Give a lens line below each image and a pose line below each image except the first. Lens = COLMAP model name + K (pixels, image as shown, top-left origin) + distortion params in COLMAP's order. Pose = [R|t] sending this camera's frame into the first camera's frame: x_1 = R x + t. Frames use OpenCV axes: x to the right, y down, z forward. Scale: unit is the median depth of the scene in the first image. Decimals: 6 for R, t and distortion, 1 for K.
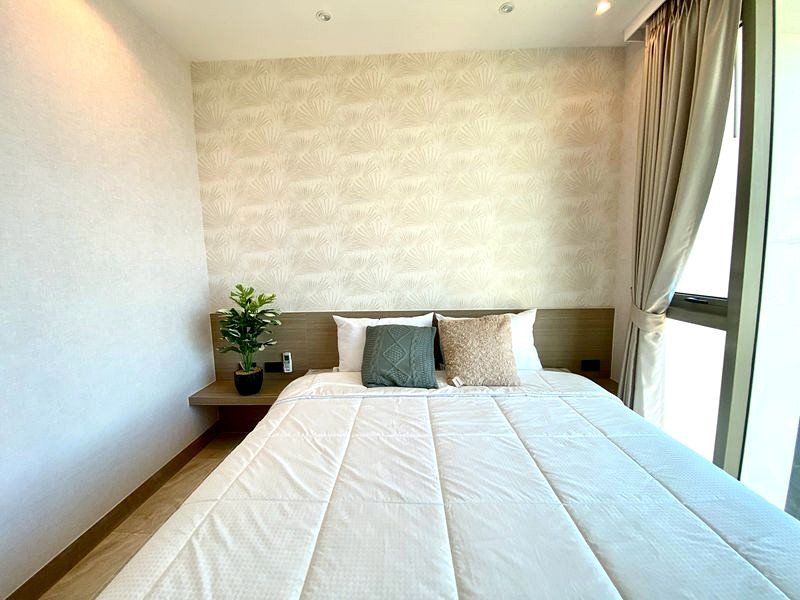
lens RADIAL K [[324.6, 0, 398.3], [0, 324.6, 302.4], [0, 0, 1]] dist [0.035743, -0.026608]
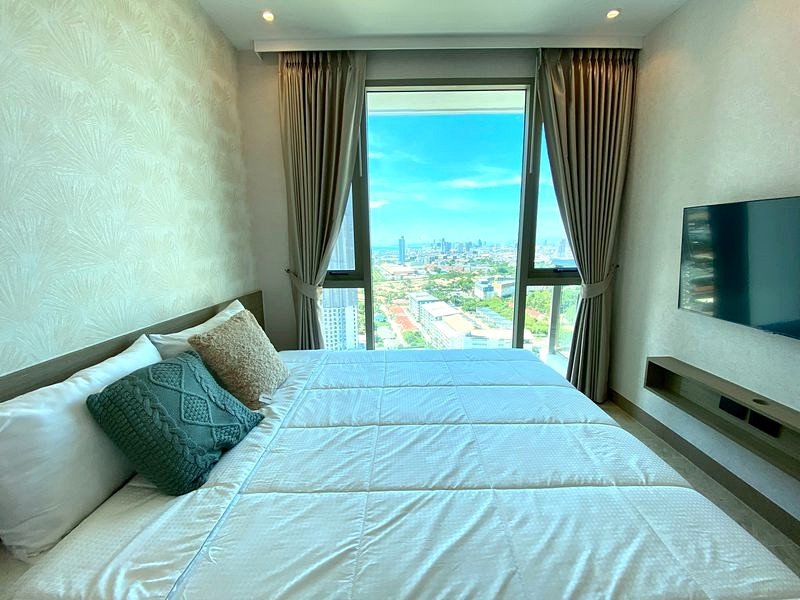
lens RADIAL K [[324.6, 0, 398.3], [0, 324.6, 302.4], [0, 0, 1]] dist [0.035743, -0.026608]
pose [[-0.029600, -0.159172, 0.986807, -0.774232], [0.133783, 0.977726, 0.161720, -0.097911], [-0.990569, 0.136805, -0.007647, 0.860746]]
